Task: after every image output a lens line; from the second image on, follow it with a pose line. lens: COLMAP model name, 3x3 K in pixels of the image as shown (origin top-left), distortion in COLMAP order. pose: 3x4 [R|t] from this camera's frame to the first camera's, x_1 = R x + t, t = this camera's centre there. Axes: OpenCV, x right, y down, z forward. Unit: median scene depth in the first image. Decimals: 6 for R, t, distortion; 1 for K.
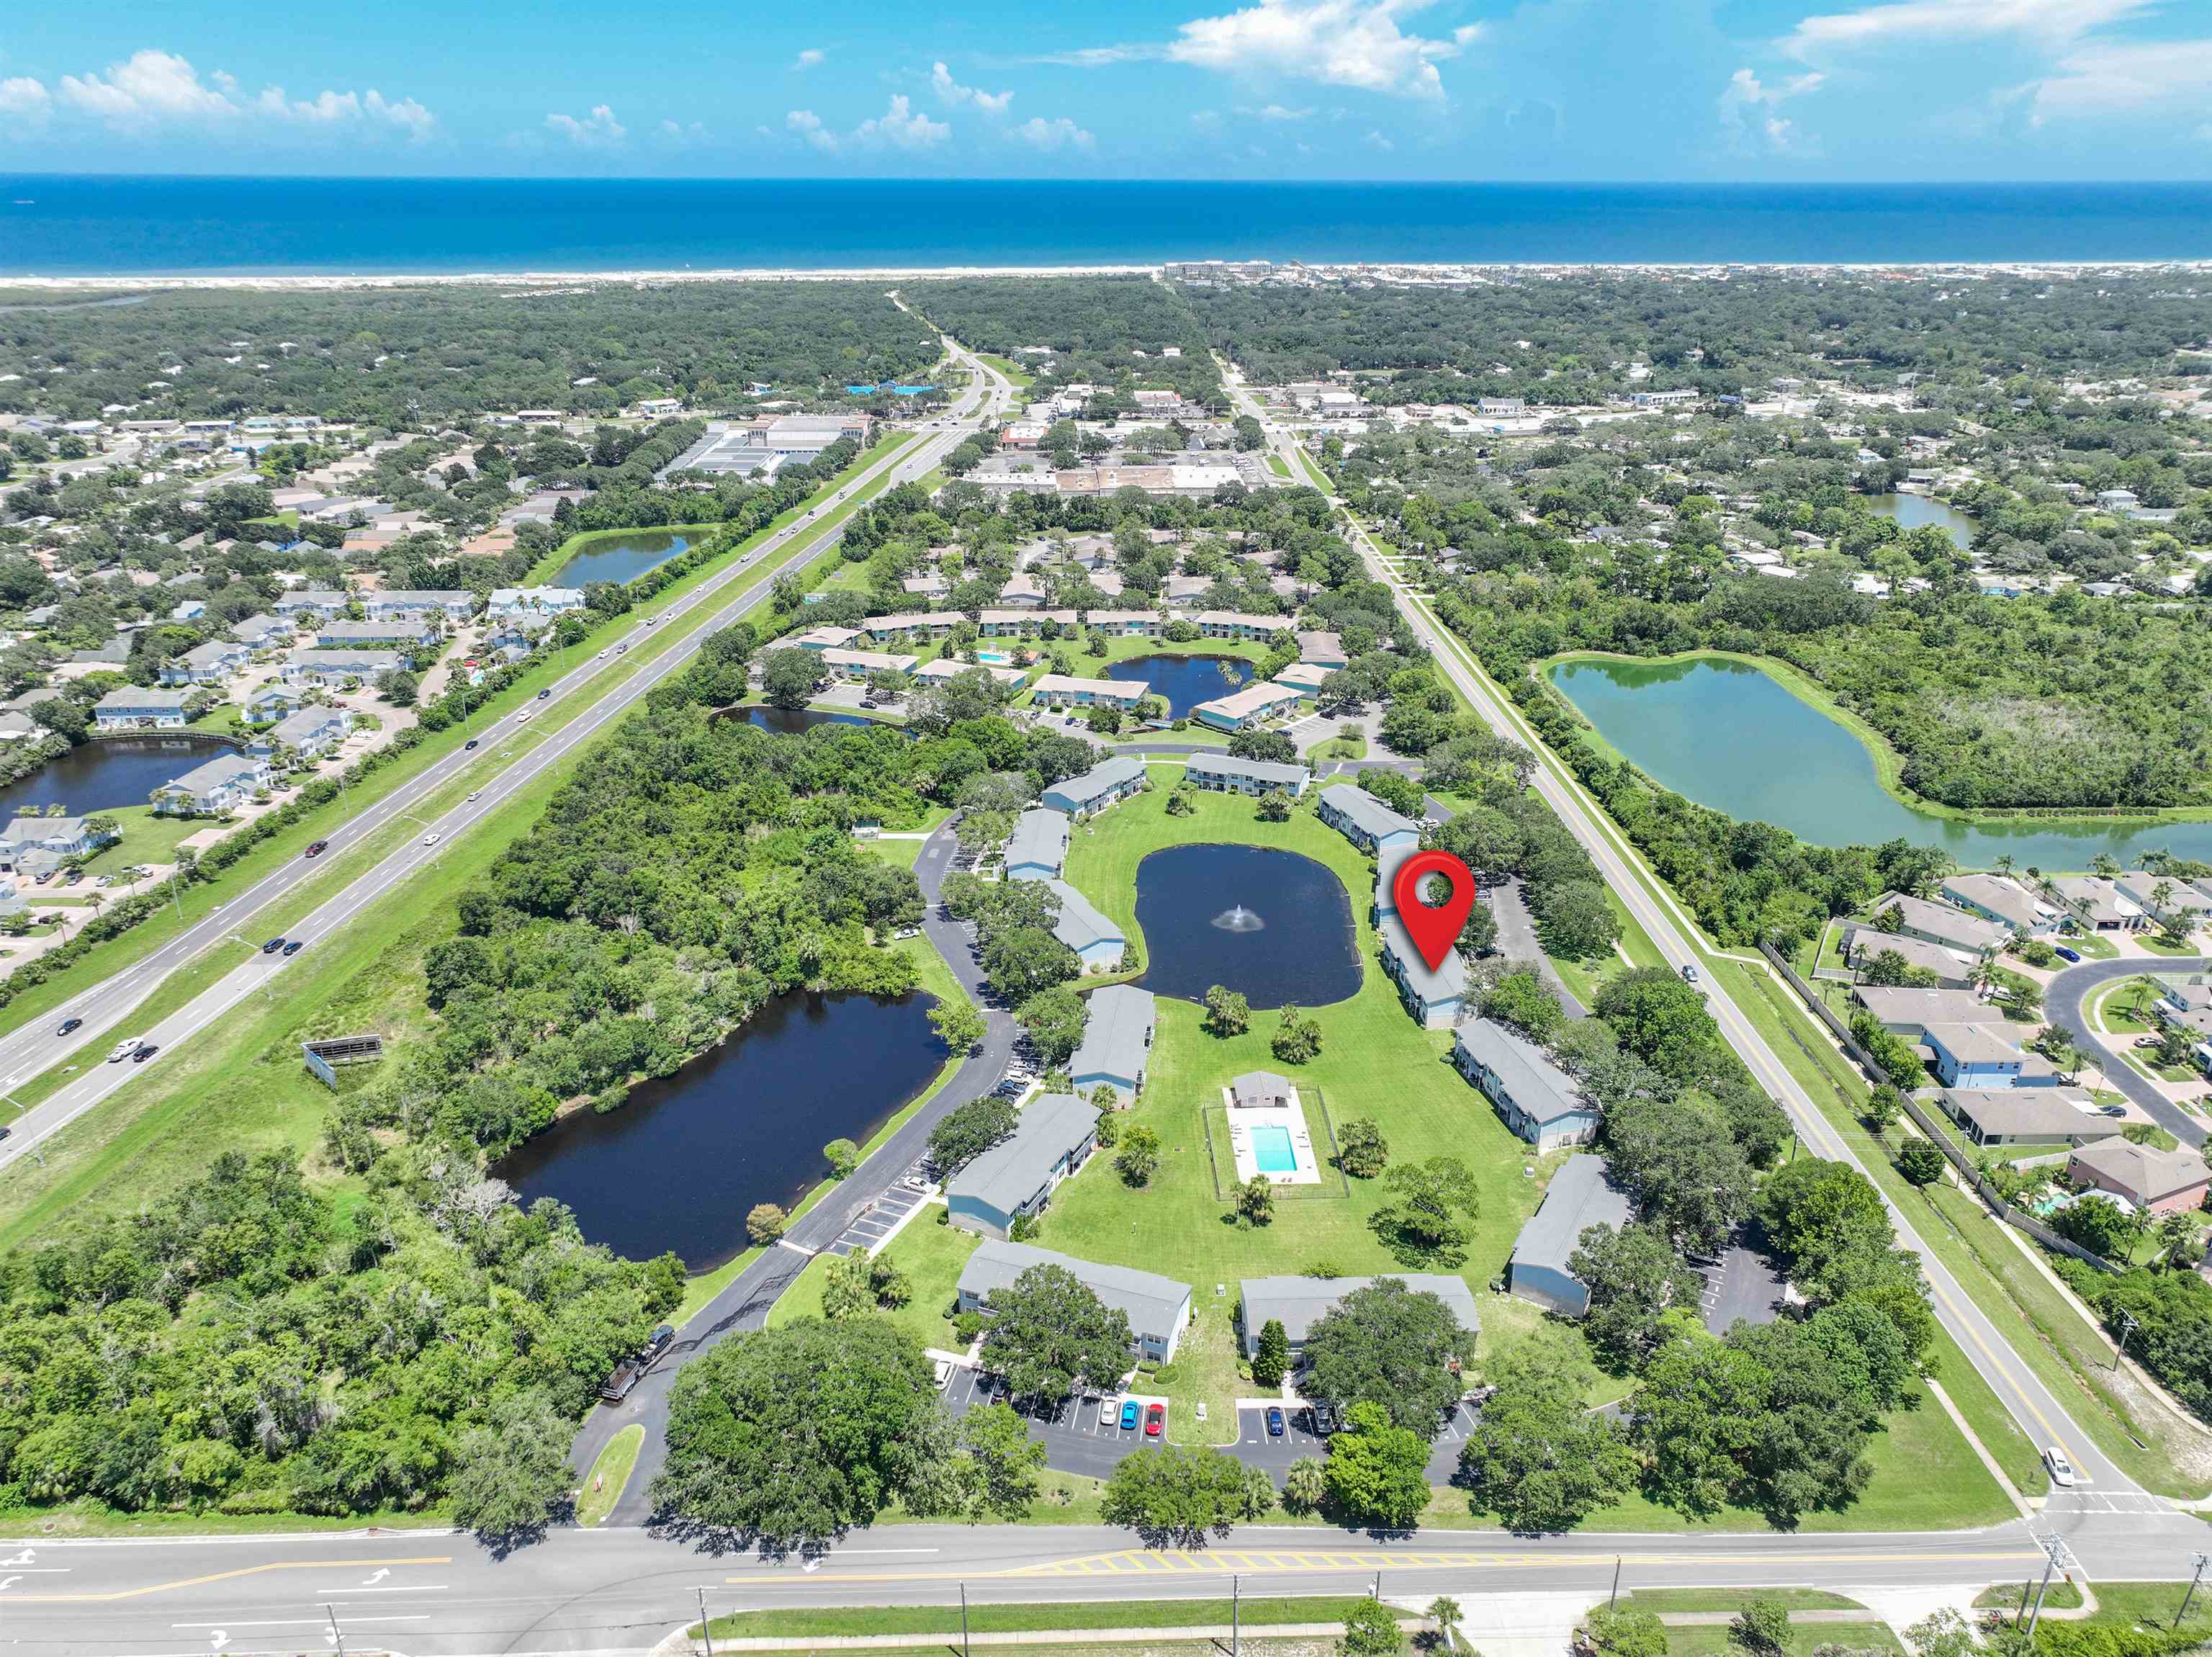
lens RADIAL K [[1557.0, 0, 1113.8], [0, 1557.0, 824.5], [0, 0, 1]] dist [-0.005808, 0.026544]
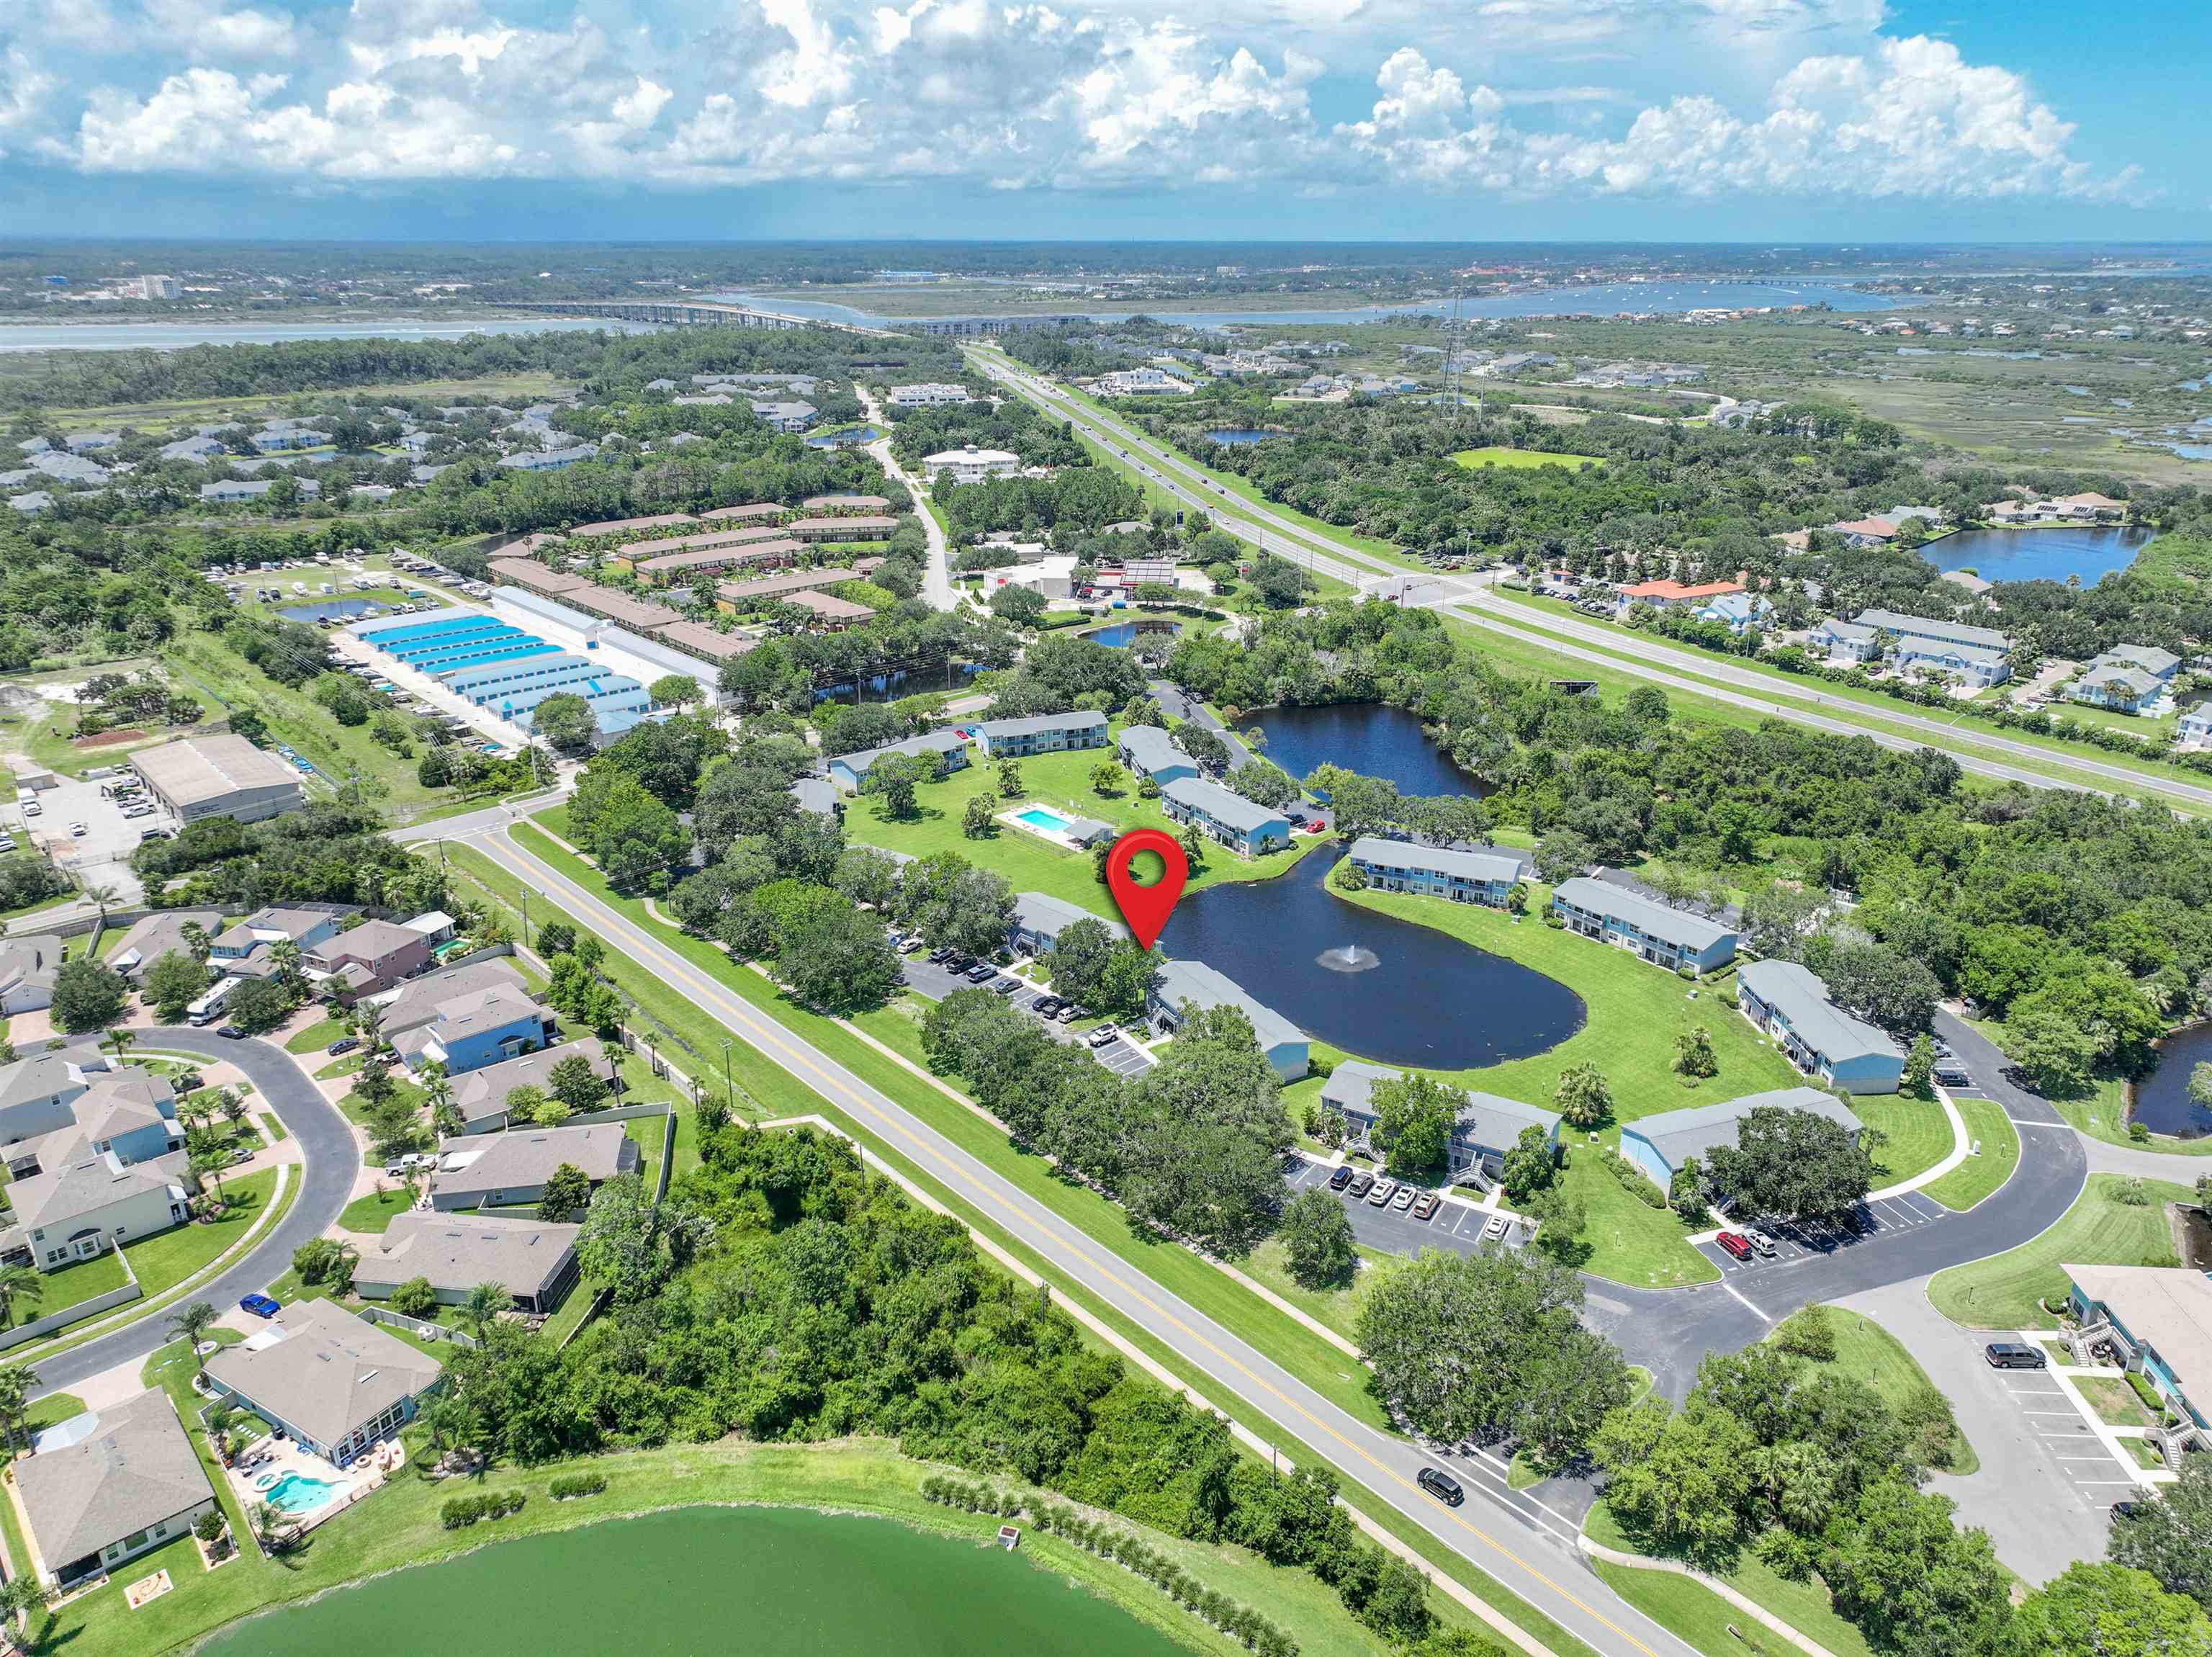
lens RADIAL K [[1557.0, 0, 1113.8], [0, 1557.0, 824.5], [0, 0, 1]] dist [-0.005808, 0.026544]
pose [[-0.761975, 0.223849, -0.607688, 0.518767], [-0.249244, 0.764712, 0.594216, -0.357287], [0.597721, 0.604241, -0.526899, 1.048690]]
